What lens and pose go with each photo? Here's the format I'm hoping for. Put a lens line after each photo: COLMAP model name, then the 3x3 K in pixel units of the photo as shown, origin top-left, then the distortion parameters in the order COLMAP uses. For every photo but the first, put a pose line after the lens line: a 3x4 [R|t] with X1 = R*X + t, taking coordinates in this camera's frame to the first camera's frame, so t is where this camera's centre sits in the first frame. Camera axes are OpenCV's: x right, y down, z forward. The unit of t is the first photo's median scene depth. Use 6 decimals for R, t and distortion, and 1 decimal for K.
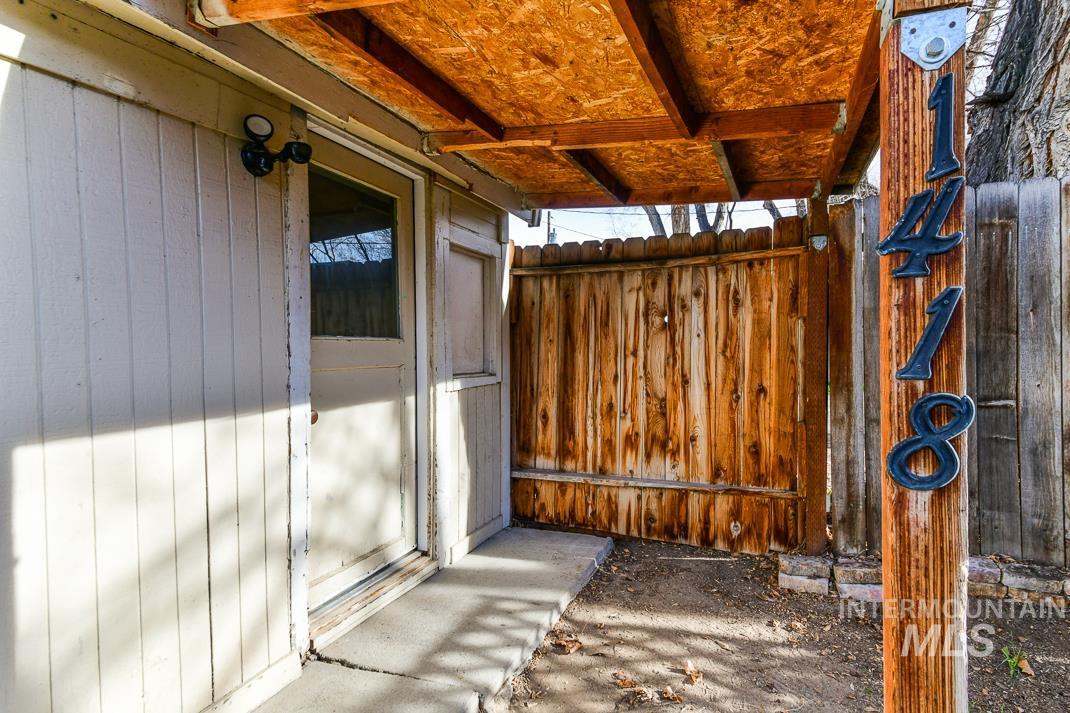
lens RADIAL K [[554.0, 0, 535.0], [0, 554.0, 356.5], [0, 0, 1]] dist [0.003803, -0.000230]
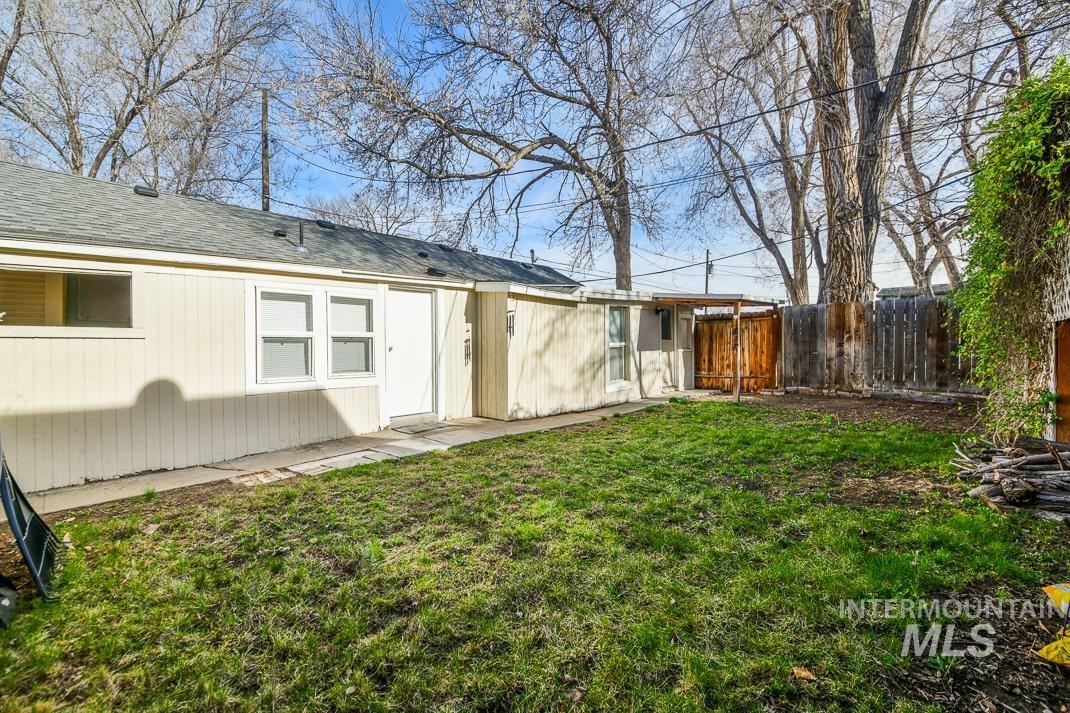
lens RADIAL K [[459.0, 0, 516.4], [0, 459.0, 352.2], [0, 0, 1]] dist [0.001180, 0.000263]
pose [[0.932925, 0.002702, -0.360061, -0.056196], [-0.005337, 0.999966, -0.006323, 0.089775], [0.360032, 0.007820, 0.932907, -2.641728]]
